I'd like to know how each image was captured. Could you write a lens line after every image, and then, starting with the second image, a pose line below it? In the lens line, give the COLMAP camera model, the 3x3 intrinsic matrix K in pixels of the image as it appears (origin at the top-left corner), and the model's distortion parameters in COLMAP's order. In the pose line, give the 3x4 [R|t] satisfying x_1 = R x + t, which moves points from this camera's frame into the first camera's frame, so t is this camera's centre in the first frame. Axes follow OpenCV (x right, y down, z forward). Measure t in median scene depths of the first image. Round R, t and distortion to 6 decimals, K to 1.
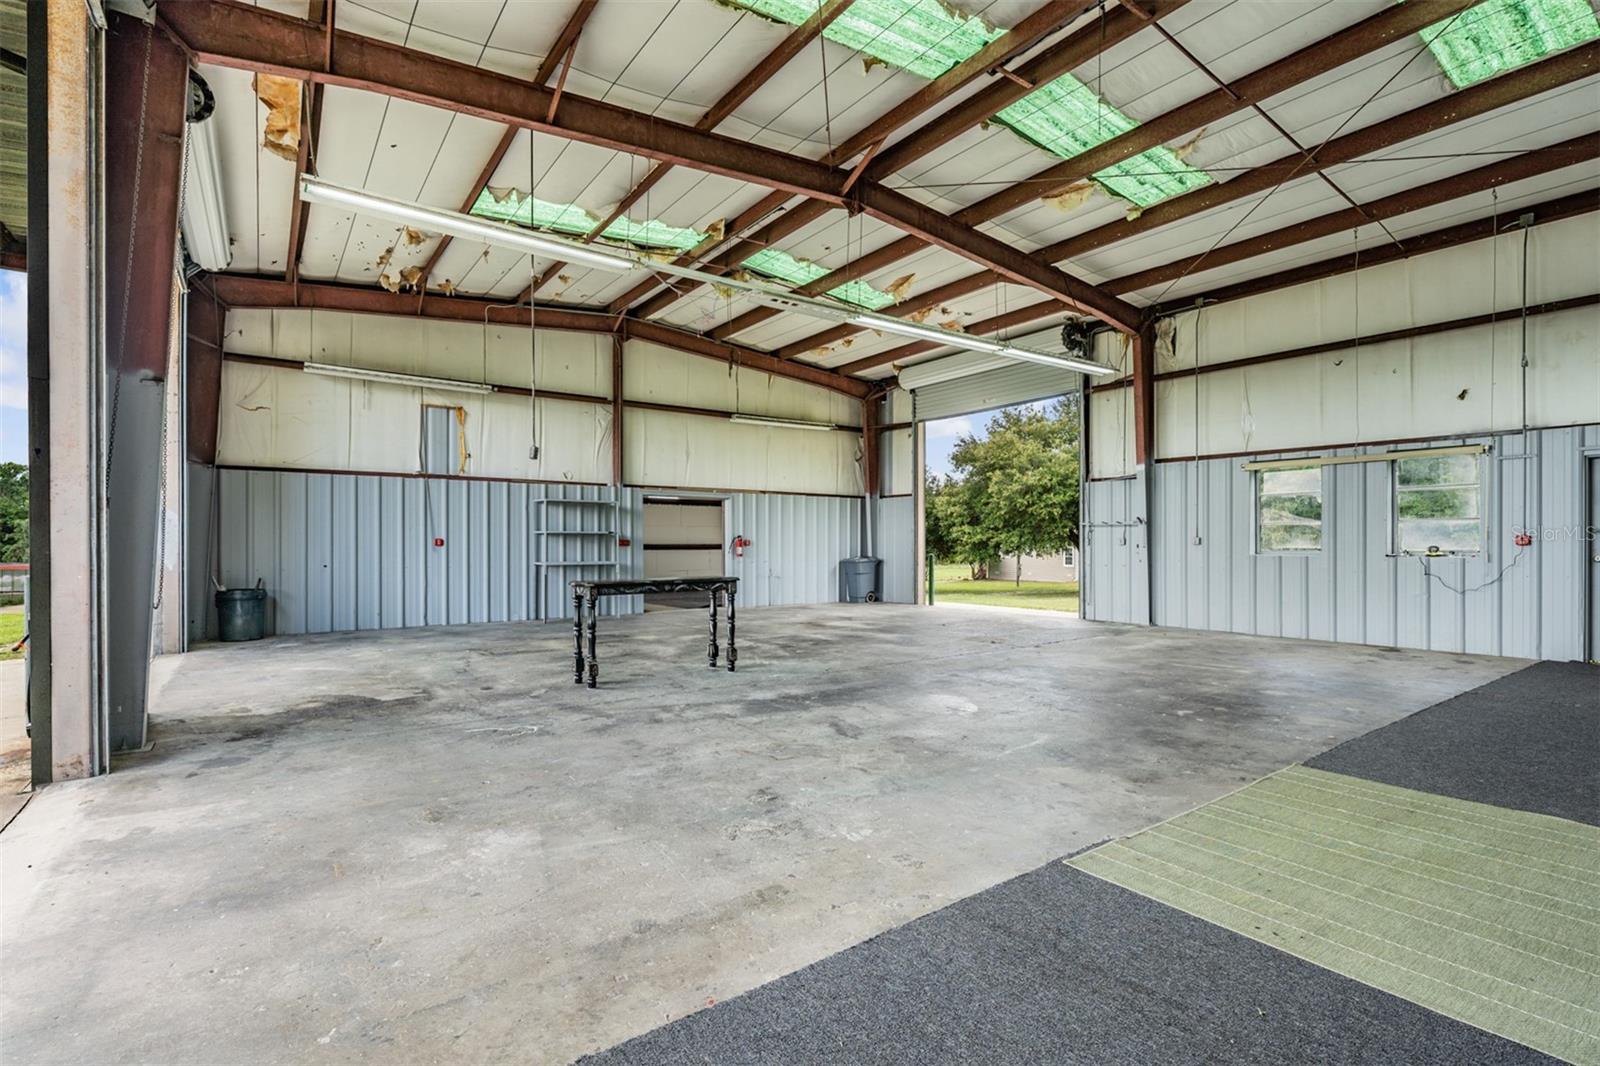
lens RADIAL K [[754.7, 0, 800.0], [0, 754.7, 533.0], [0, 0, 1]] dist [0.000008, -0.000009]
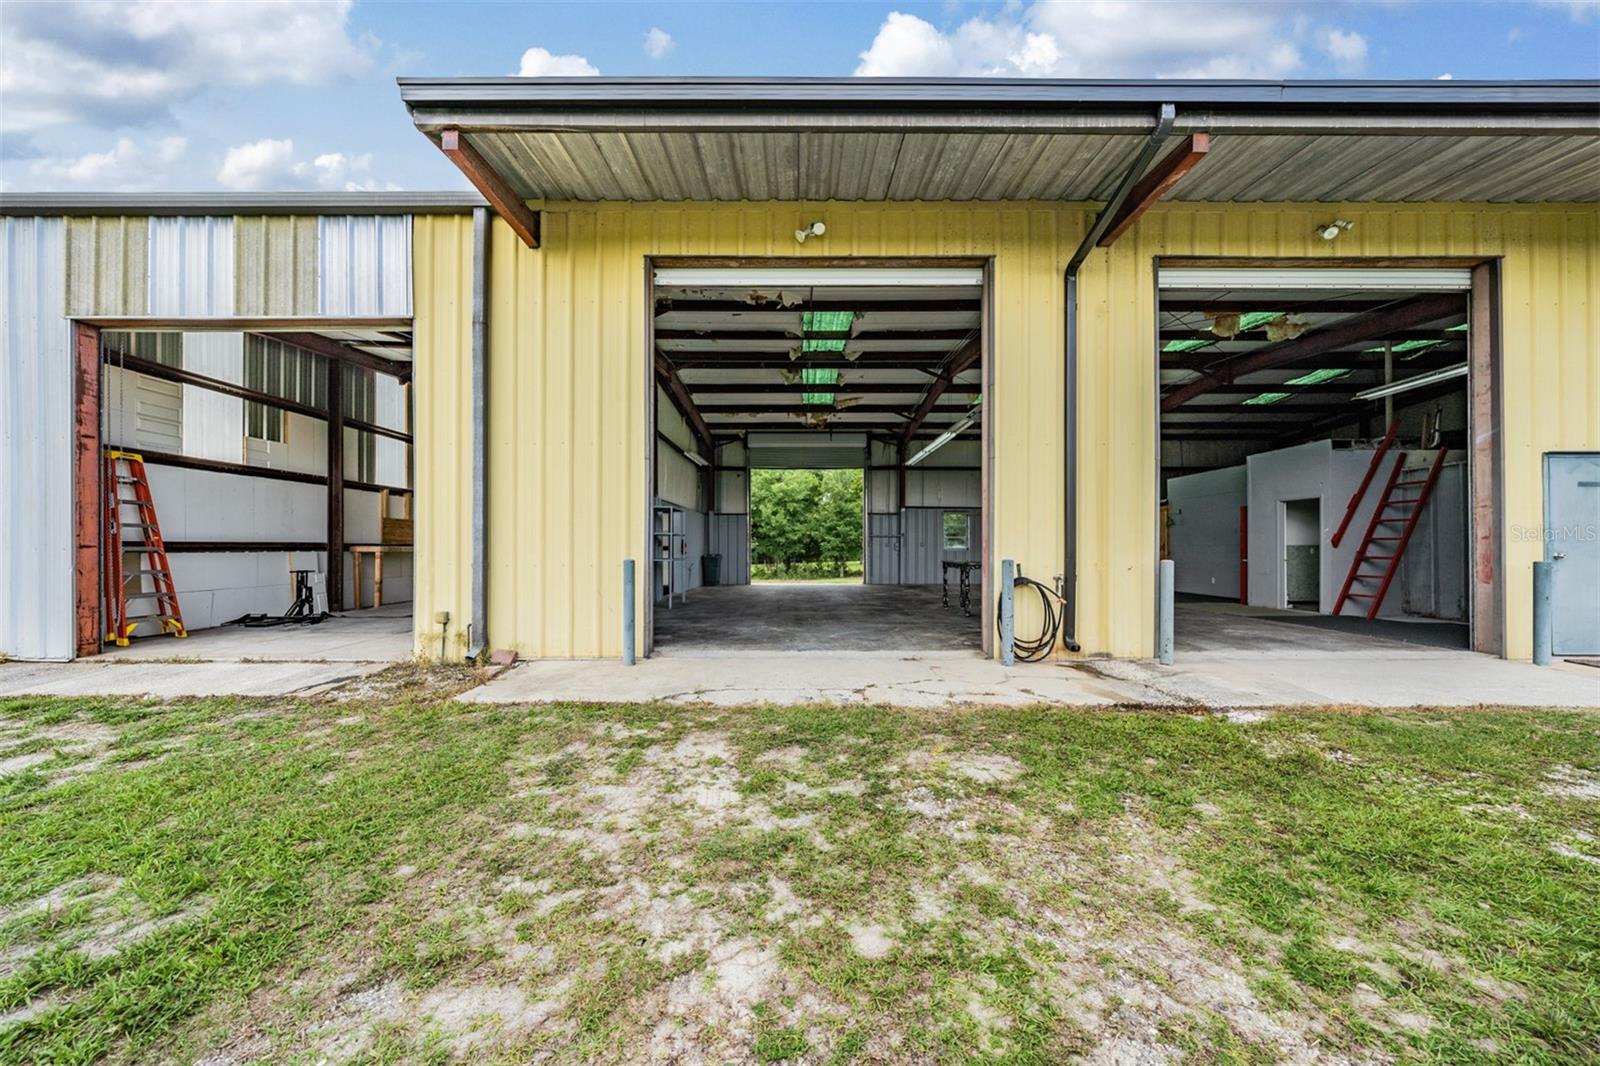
lens RADIAL K [[549.4, 0, 806.9], [0, 549.4, 547.3], [0, 0, 1]] dist [-0.001021, -0.000050]
pose [[0.584810, 0.005495, 0.811152, -0.975241], [-0.016260, 0.999856, 0.004950, 0.015919], [-0.811008, -0.016084, 0.584814, 0.303145]]
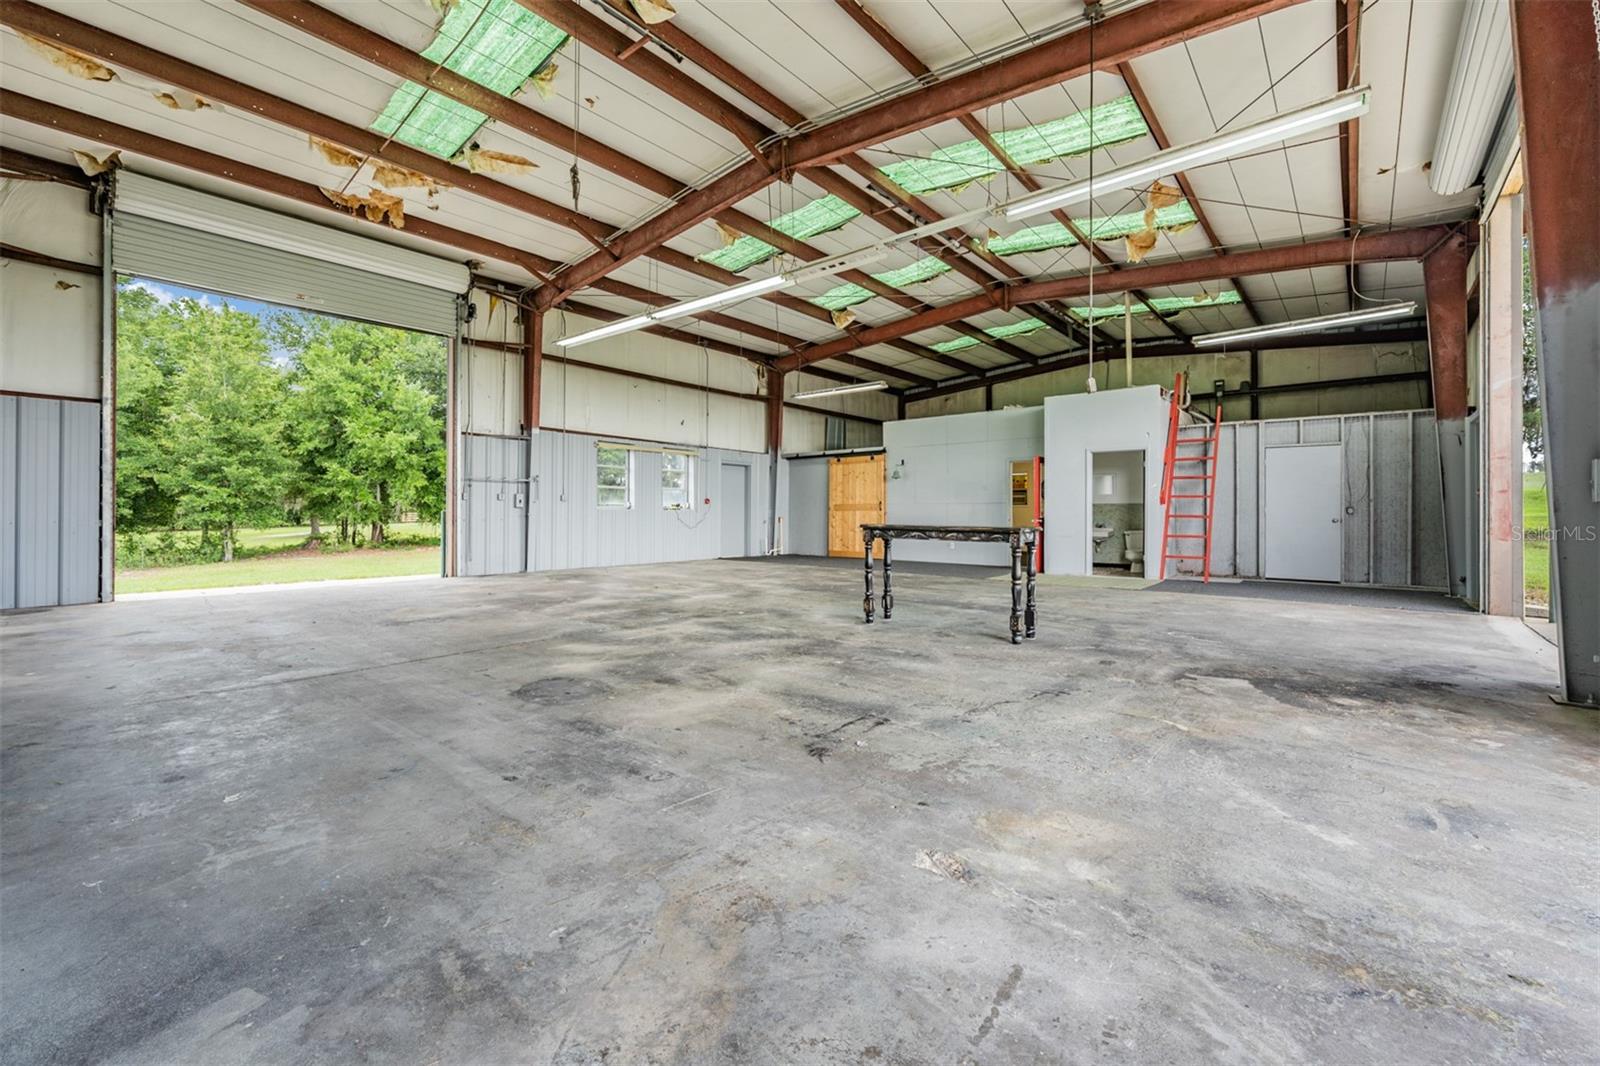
lens RADIAL K [[645.2, 0, 793.5], [0, 645.2, 509.8], [0, 0, 1]] dist [0.001307, -0.000027]
pose [[-0.226442, 0.004760, 0.974013, -0.575315], [-0.018836, 0.999780, -0.009265, 0.032705], [-0.973842, -0.020445, -0.226303, 0.847195]]
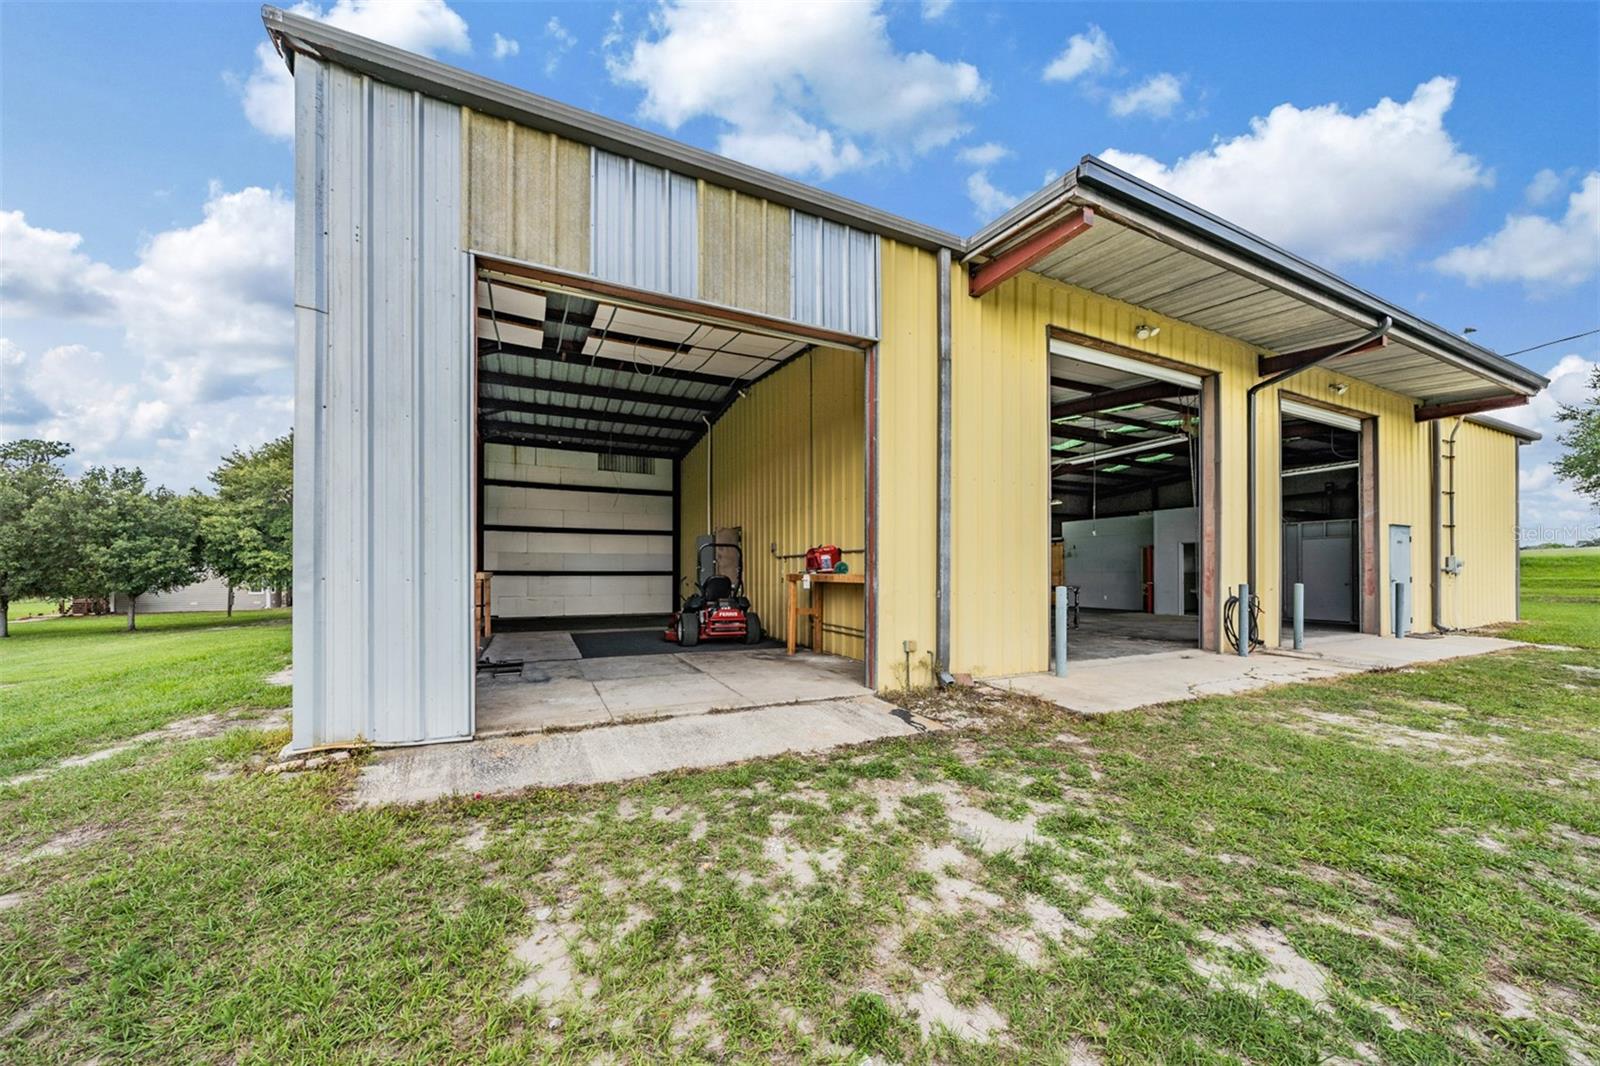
lens RADIAL K [[544.4, 0, 798.8], [0, 544.4, 573.6], [0, 0, 1]] dist [-0.000115, -0.000036]
pose [[0.180795, 0.003696, 0.983514, -1.283741], [-0.017884, 0.999840, -0.000470, 0.023117], [-0.983358, -0.017504, 0.180832, 0.897097]]
